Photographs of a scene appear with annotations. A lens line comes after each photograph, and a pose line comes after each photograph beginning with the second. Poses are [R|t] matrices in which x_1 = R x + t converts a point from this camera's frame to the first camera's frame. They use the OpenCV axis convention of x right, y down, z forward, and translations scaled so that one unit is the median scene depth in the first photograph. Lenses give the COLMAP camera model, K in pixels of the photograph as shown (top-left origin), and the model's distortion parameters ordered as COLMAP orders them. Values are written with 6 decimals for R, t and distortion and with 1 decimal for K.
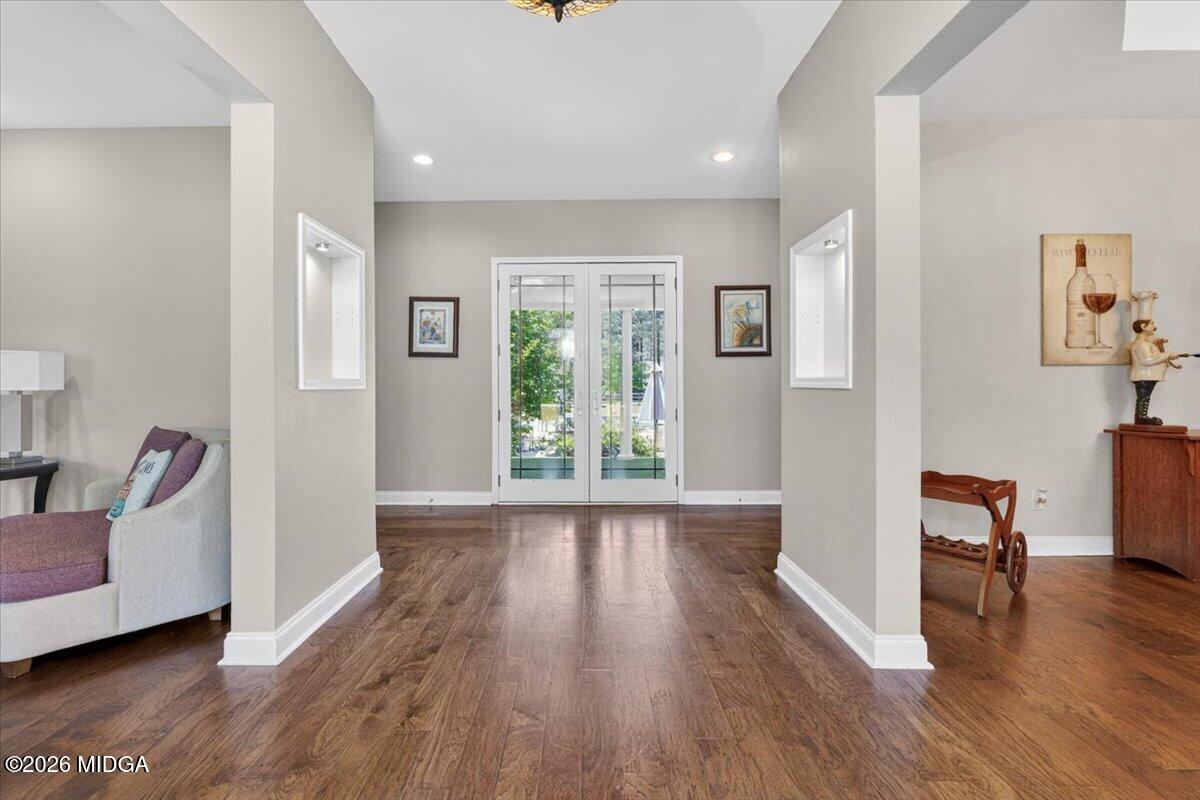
lens RADIAL K [[519.6, 0, 587.4], [0, 519.6, 384.4], [0, 0, 1]] dist [0.001079, 0.000030]
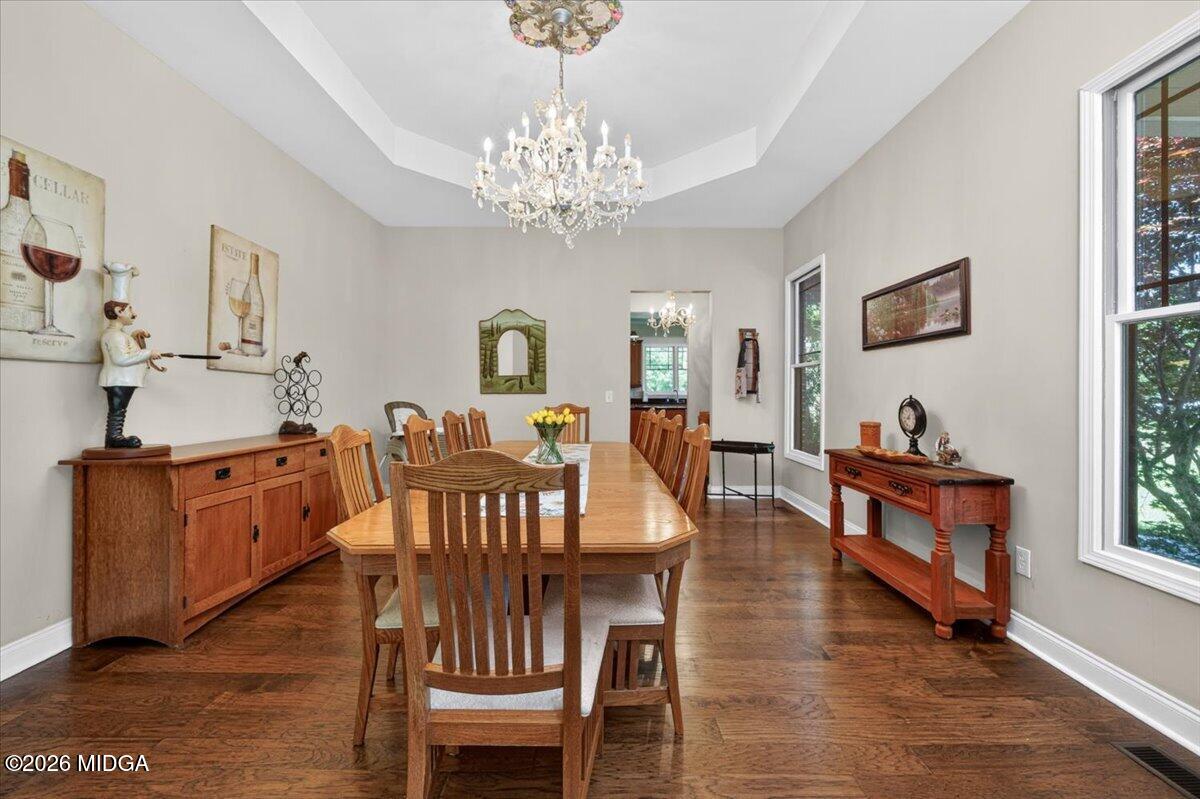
lens RADIAL K [[479.2, 0, 600.4], [0, 479.2, 390.6], [0, 0, 1]] dist [0.000496, -0.000069]
pose [[-0.009057, 0.005595, 0.999943, 0.394755], [-0.005374, 0.999970, -0.005644, -0.001315], [-0.999945, -0.005425, -0.009026, 0.334636]]
